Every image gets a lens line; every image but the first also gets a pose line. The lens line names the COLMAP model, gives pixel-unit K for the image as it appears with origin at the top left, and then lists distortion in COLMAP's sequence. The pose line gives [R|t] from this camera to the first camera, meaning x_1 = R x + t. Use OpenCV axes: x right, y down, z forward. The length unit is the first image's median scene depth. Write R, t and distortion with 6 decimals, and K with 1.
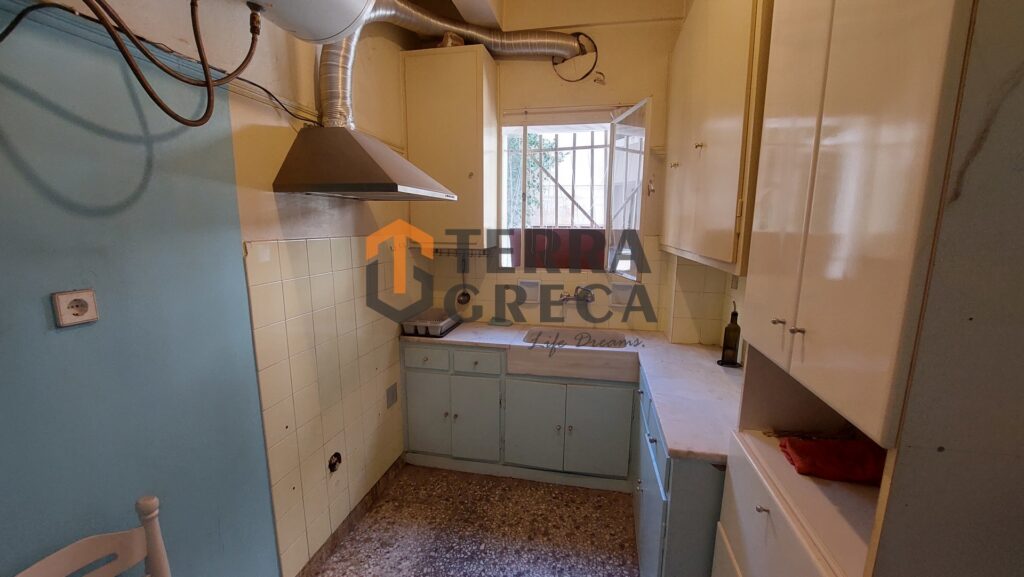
lens RADIAL K [[407.8, 0, 515.3], [0, 407.8, 296.0], [0, 0, 1]] dist [-0.017368, -0.000173]
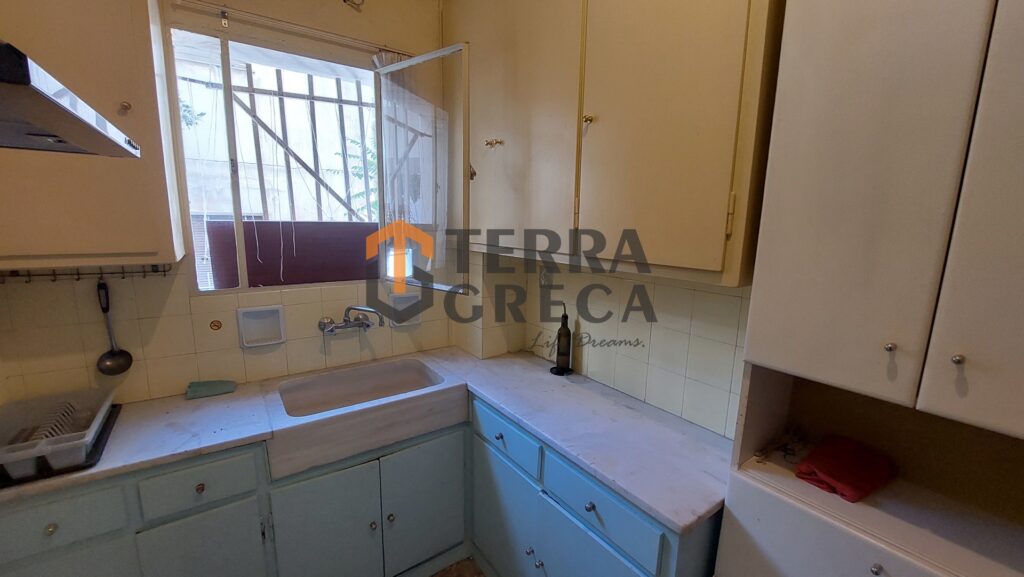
lens RADIAL K [[409.8, 0, 512.6], [0, 409.8, 296.2], [0, 0, 1]] dist [-0.018929, 0.000392]
pose [[0.680947, -0.127952, 0.721068, -0.166949], [0.109596, 0.991335, 0.072412, -0.067875], [-0.724085, 0.029718, 0.689070, 0.369187]]
